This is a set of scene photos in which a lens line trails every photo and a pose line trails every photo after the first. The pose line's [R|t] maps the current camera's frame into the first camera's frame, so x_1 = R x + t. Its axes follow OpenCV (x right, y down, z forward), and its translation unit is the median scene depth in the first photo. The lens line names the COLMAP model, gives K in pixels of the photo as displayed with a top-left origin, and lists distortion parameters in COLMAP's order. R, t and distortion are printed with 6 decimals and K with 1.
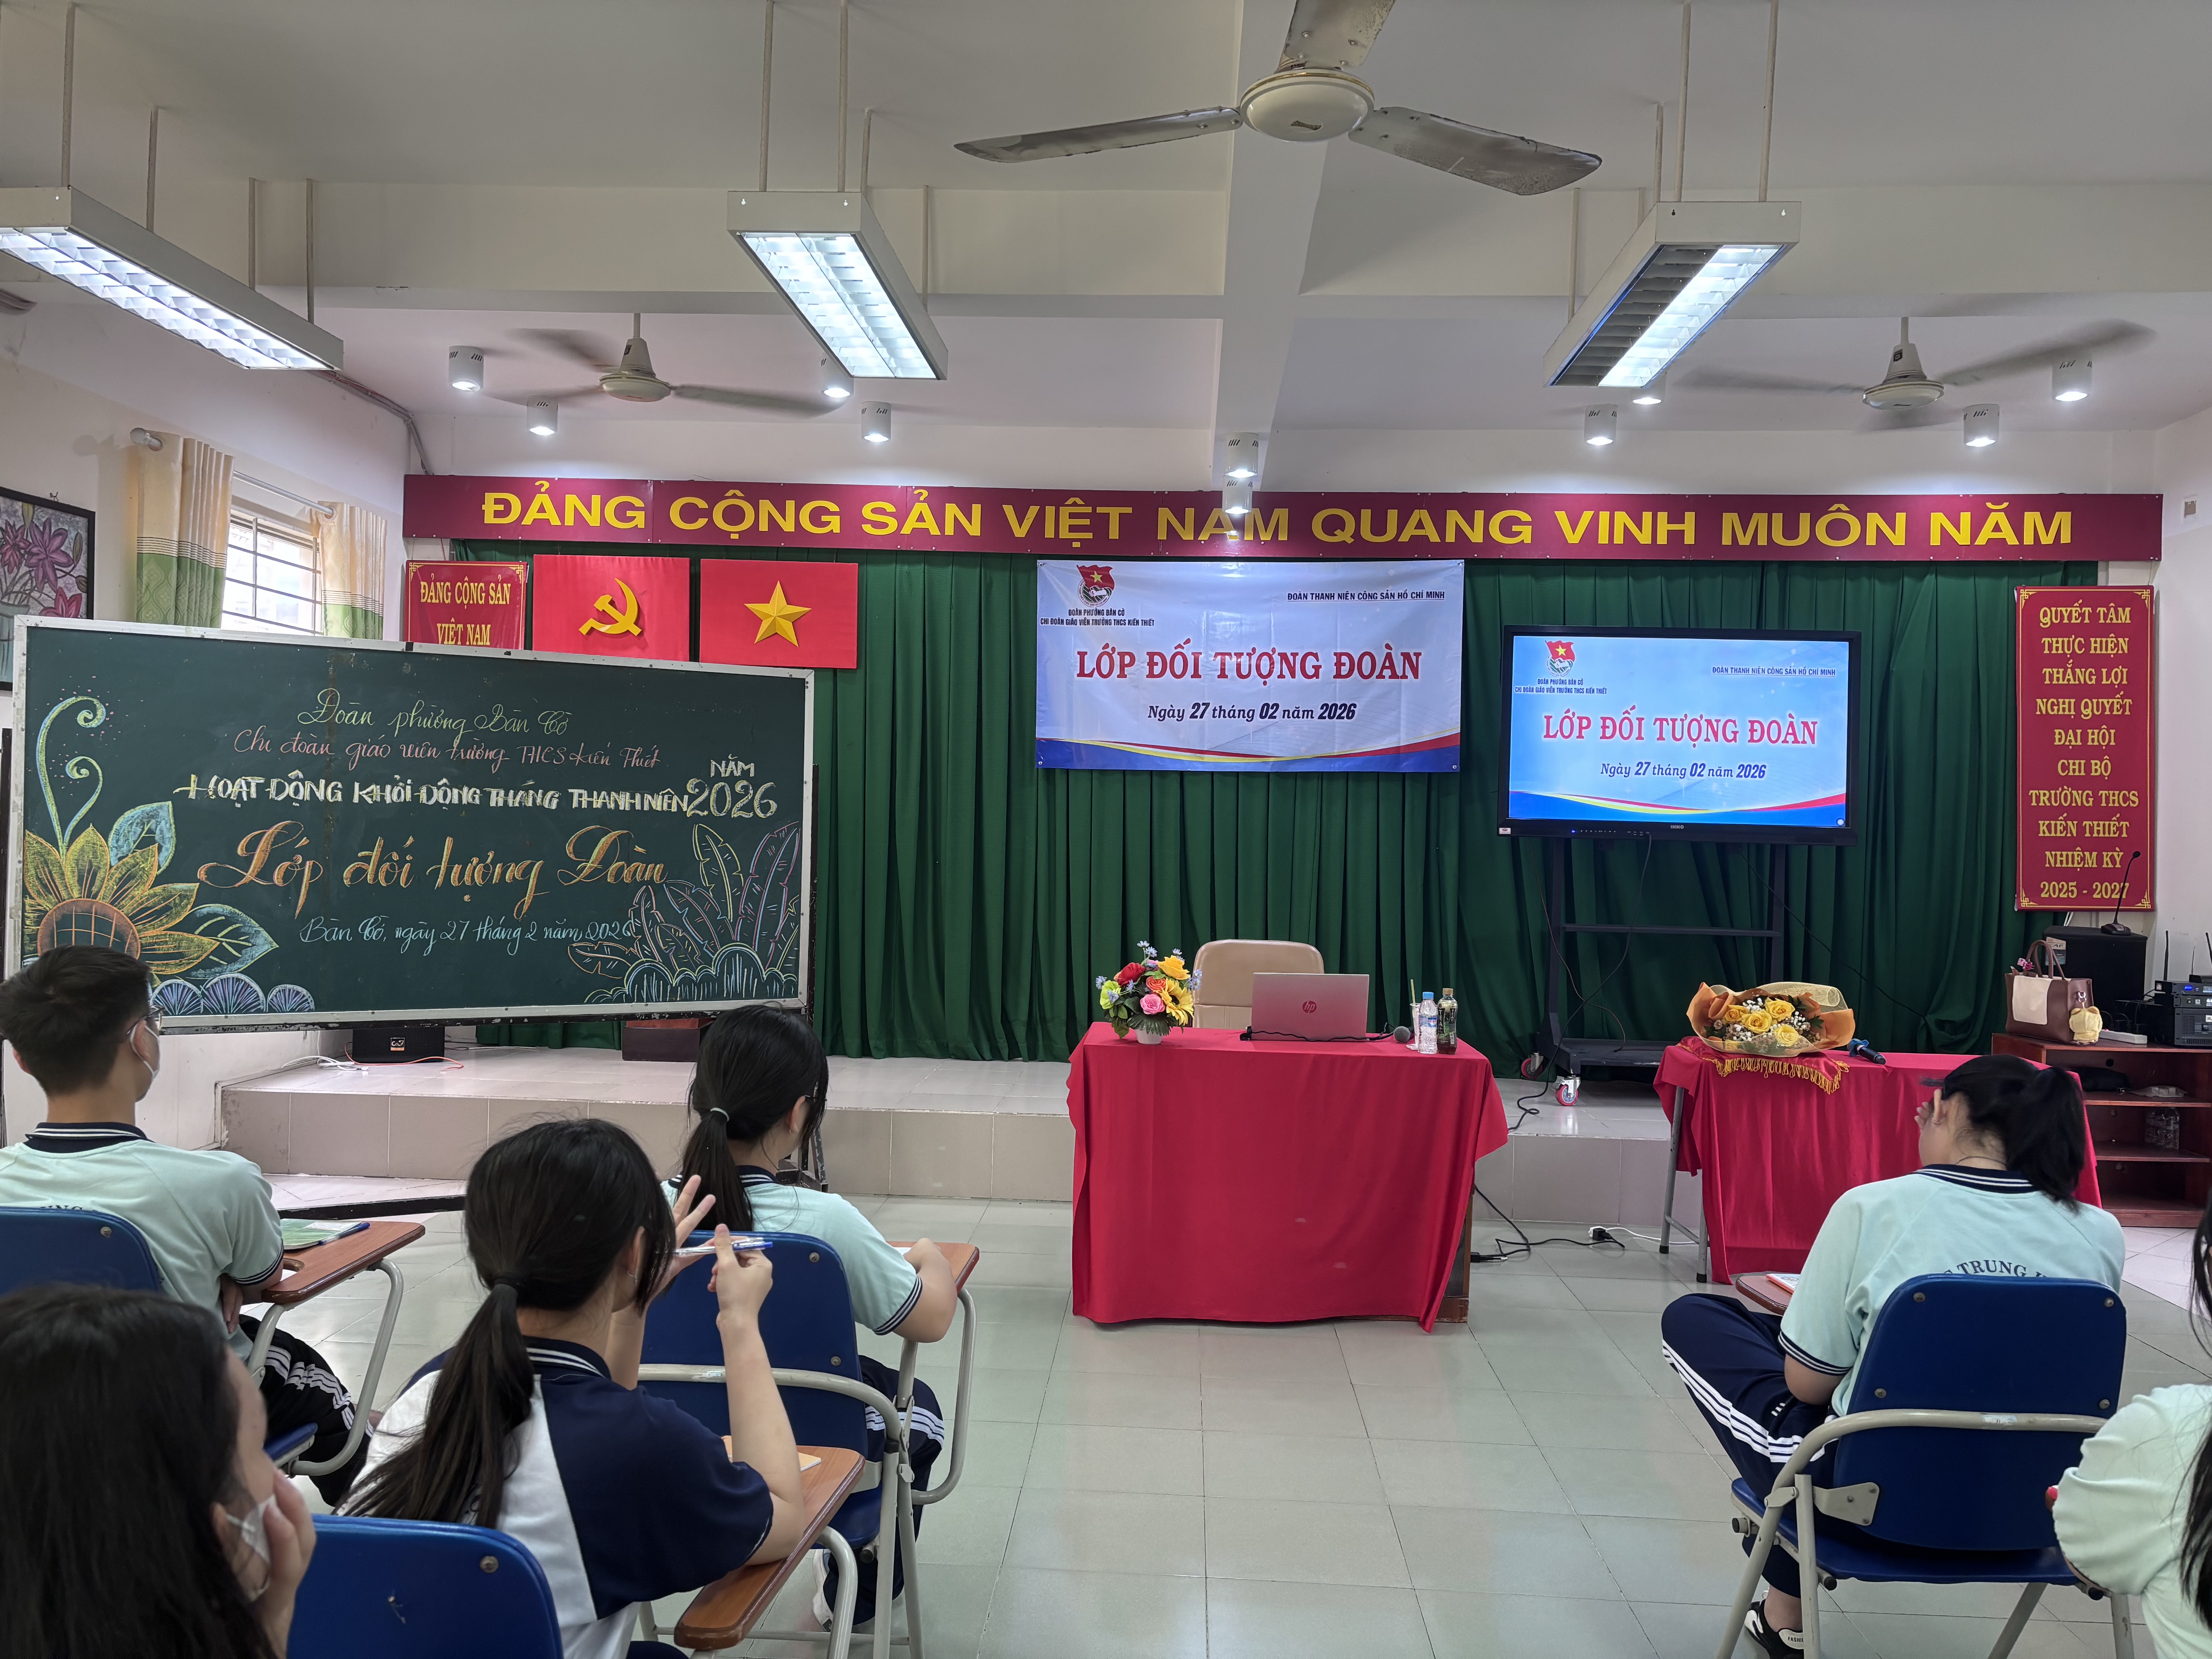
lens RADIAL K [[1672.6, 0, 1089.5], [0, 1672.6, 840.6], [0, 0, 1]] dist [0.036177, -0.037333]
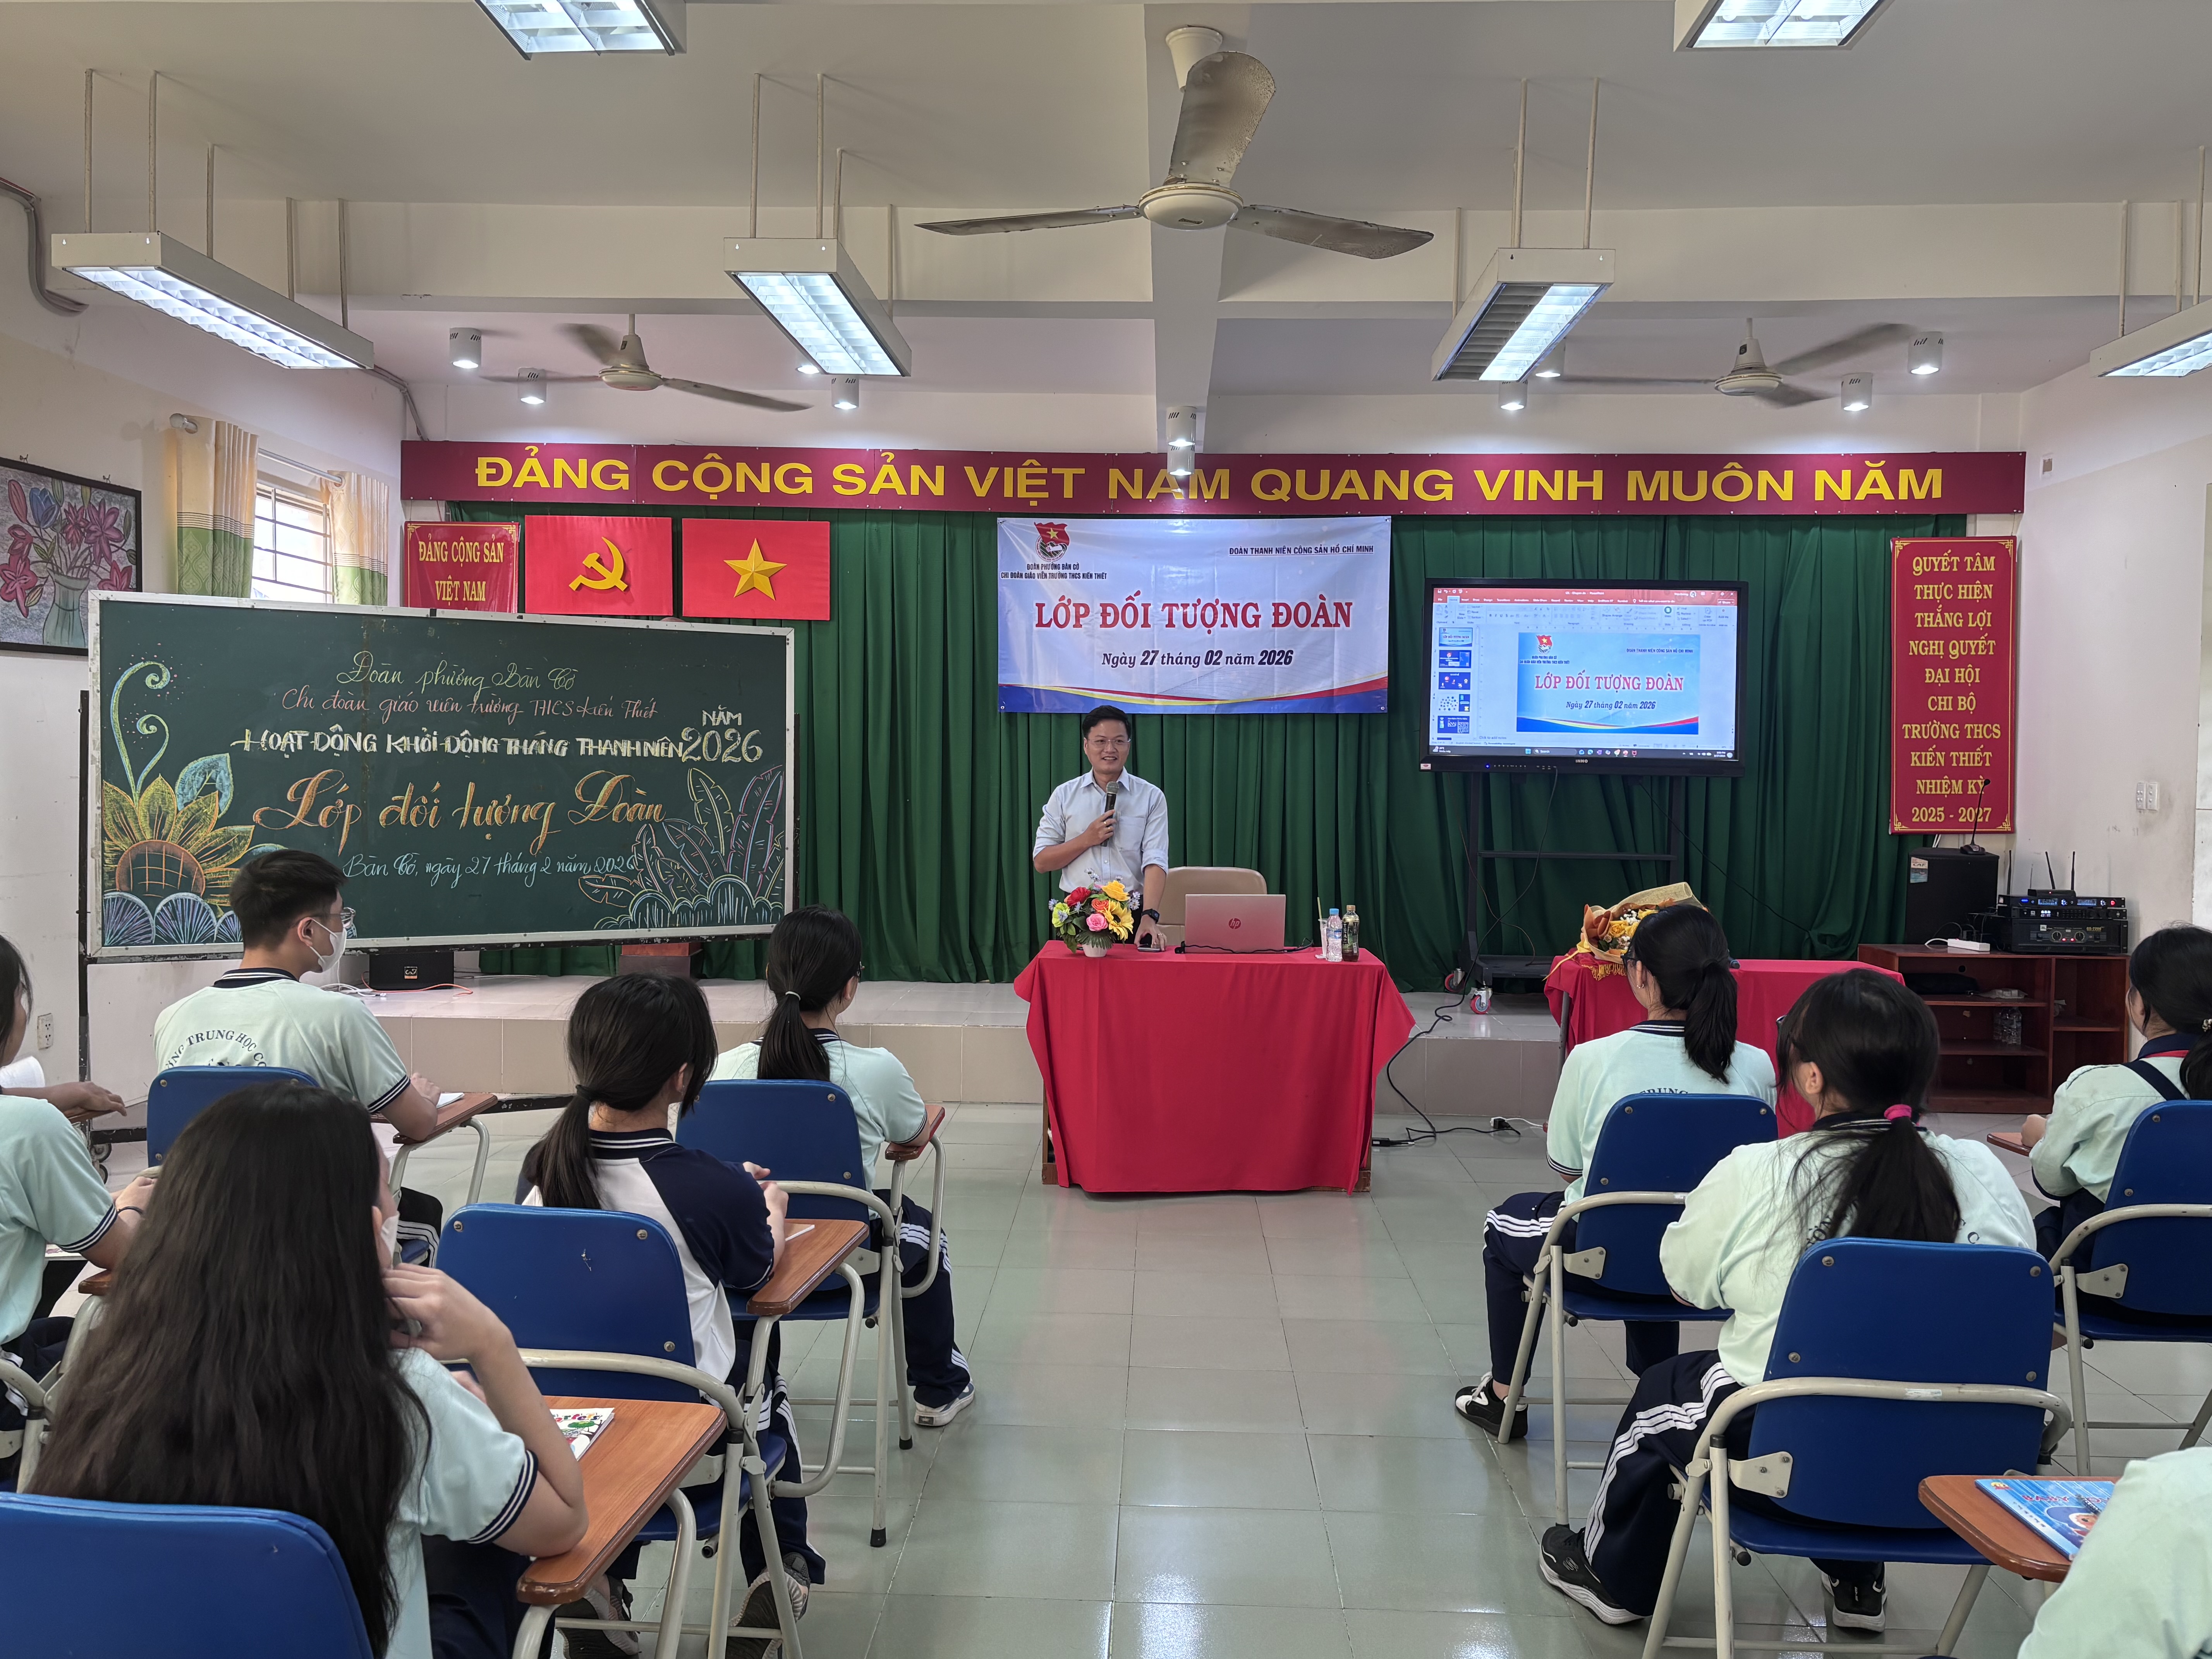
lens RADIAL K [[1748.1, 0, 1101.5], [0, 1748.1, 835.7], [0, 0, 1]] dist [0.010951, 0.001578]
pose [[0.999744, -0.010570, 0.019983, 0.012098], [0.009868, 0.999342, 0.034901, -0.002454], [-0.020339, -0.034695, 0.999191, -0.139094]]
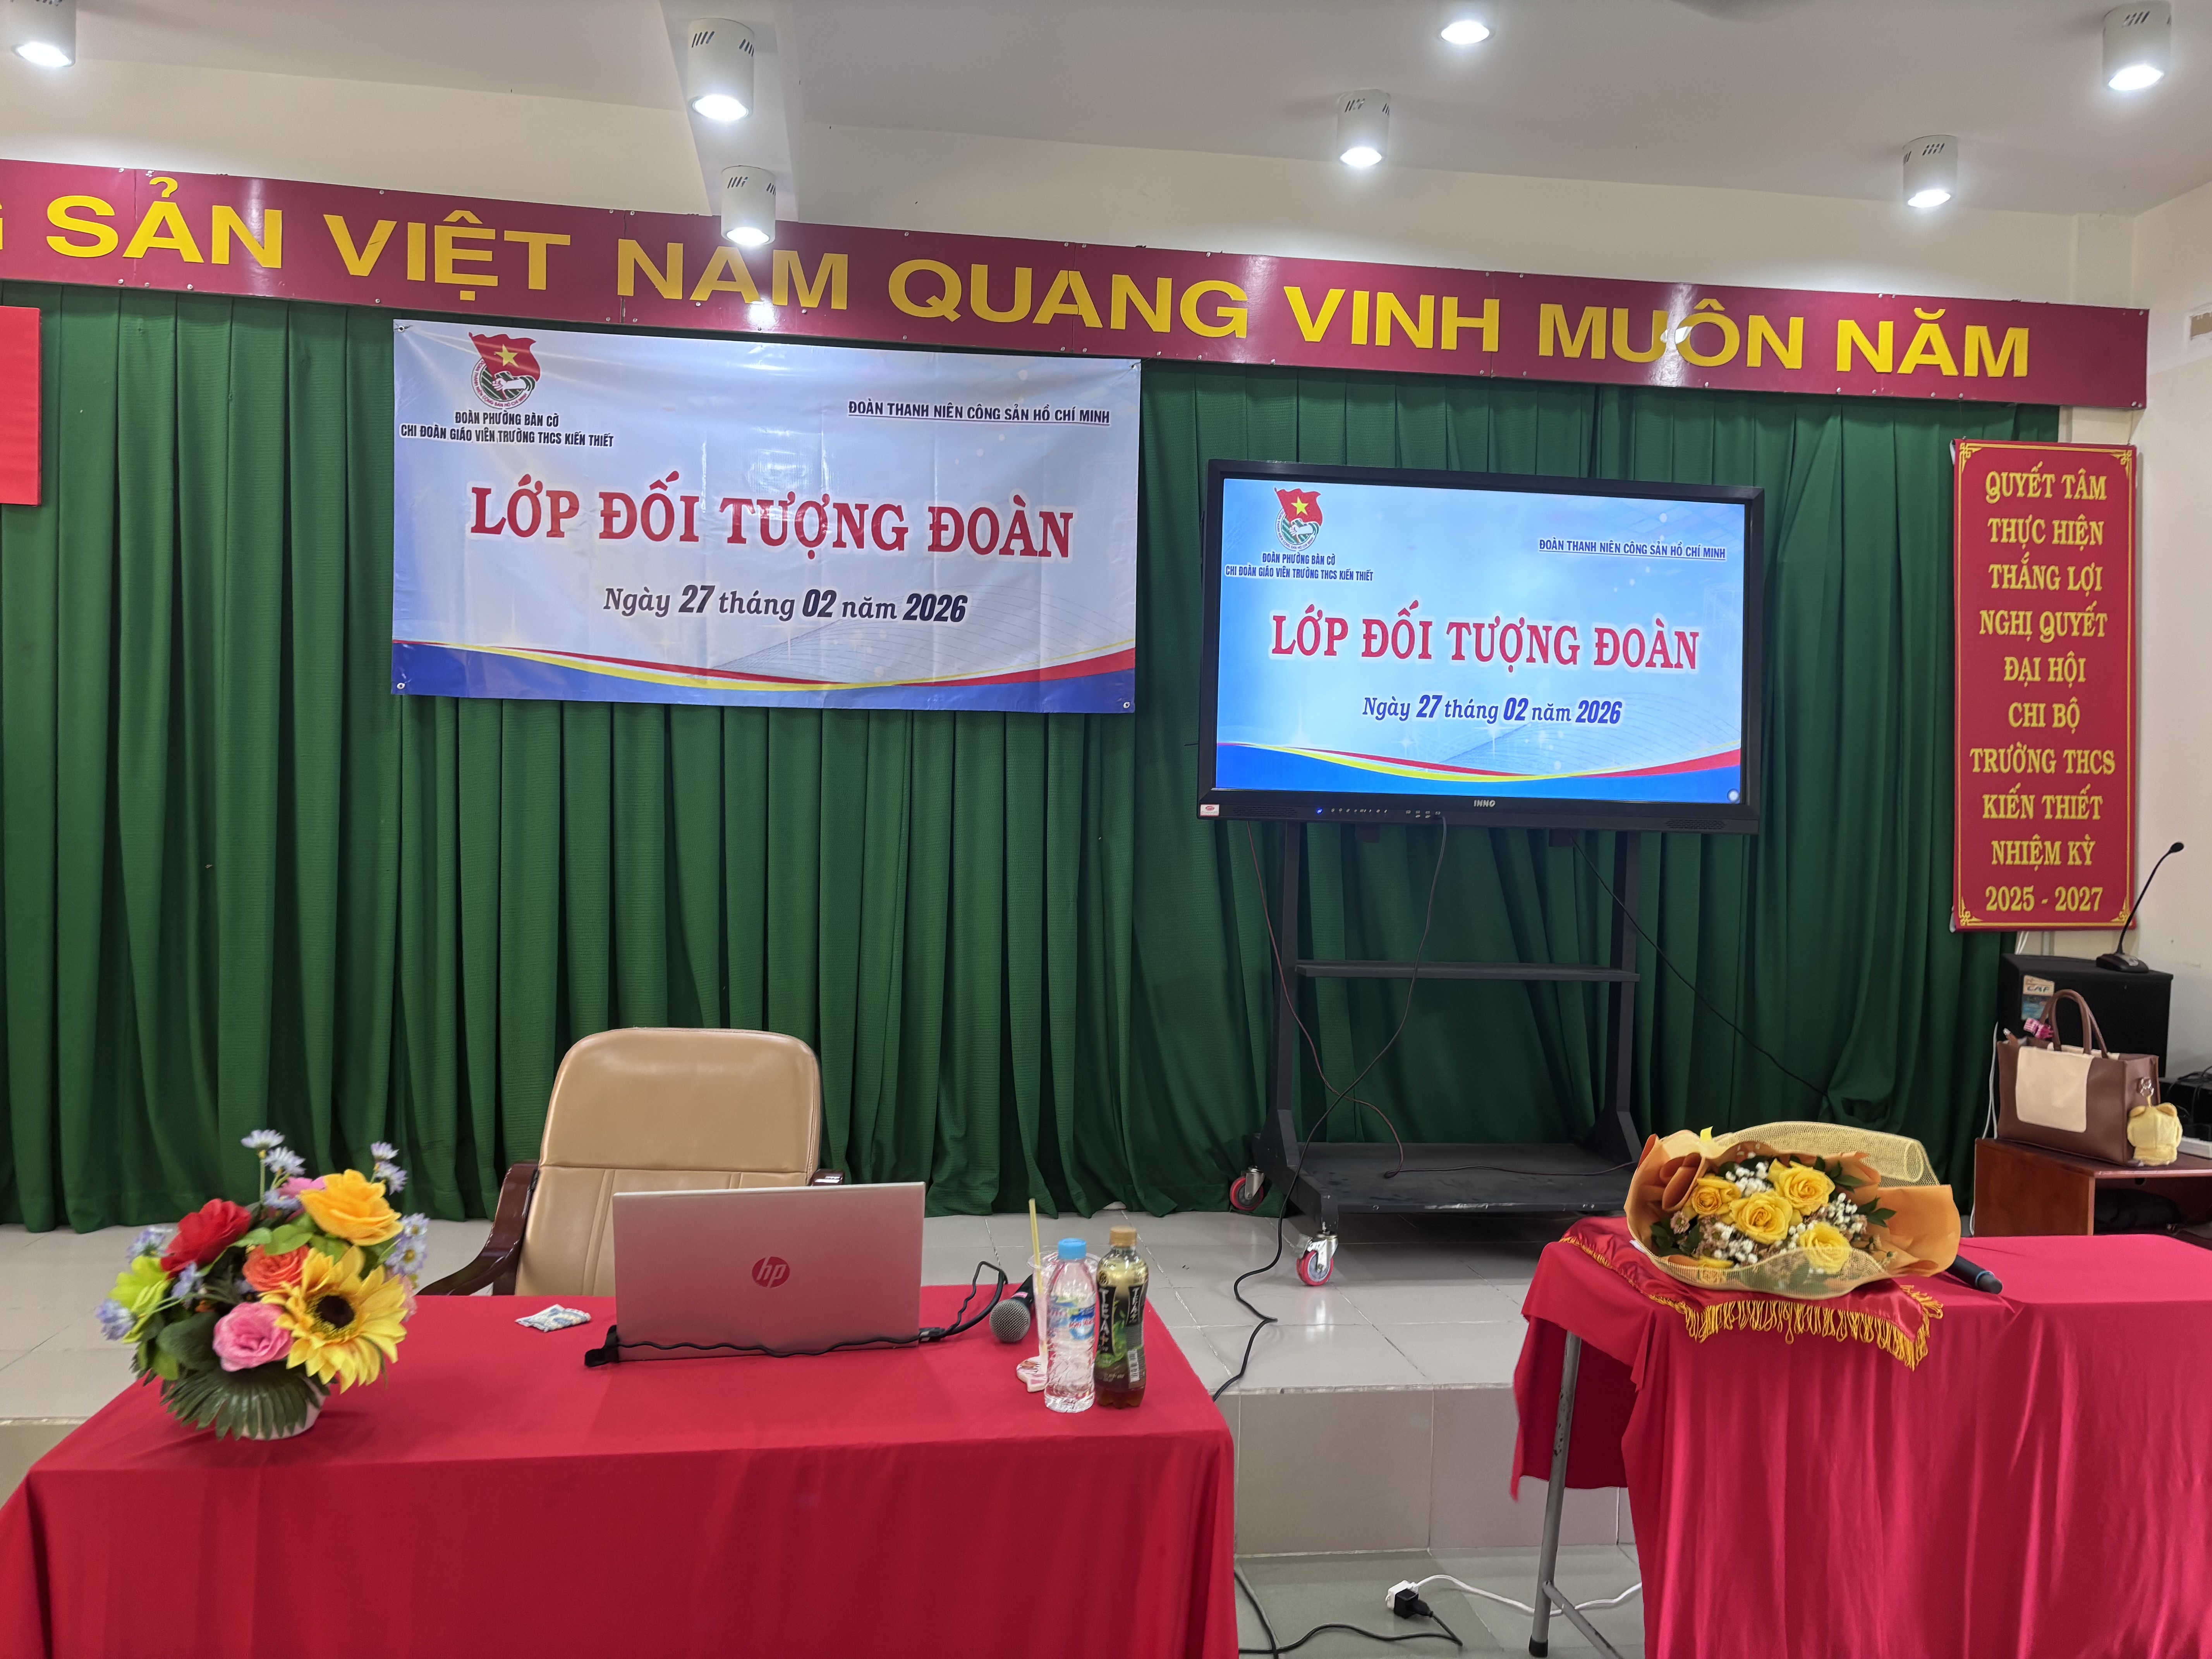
lens RADIAL K [[1672.6, 0, 1084.1], [0, 1672.6, 830.8], [0, 0, 1]] dist [0.036177, -0.037333]
pose [[0.980955, -0.001481, 0.194228, 0.090650], [-0.000190, 0.999963, 0.008584, -0.003141], [-0.194234, -0.008458, 0.980919, 0.434443]]
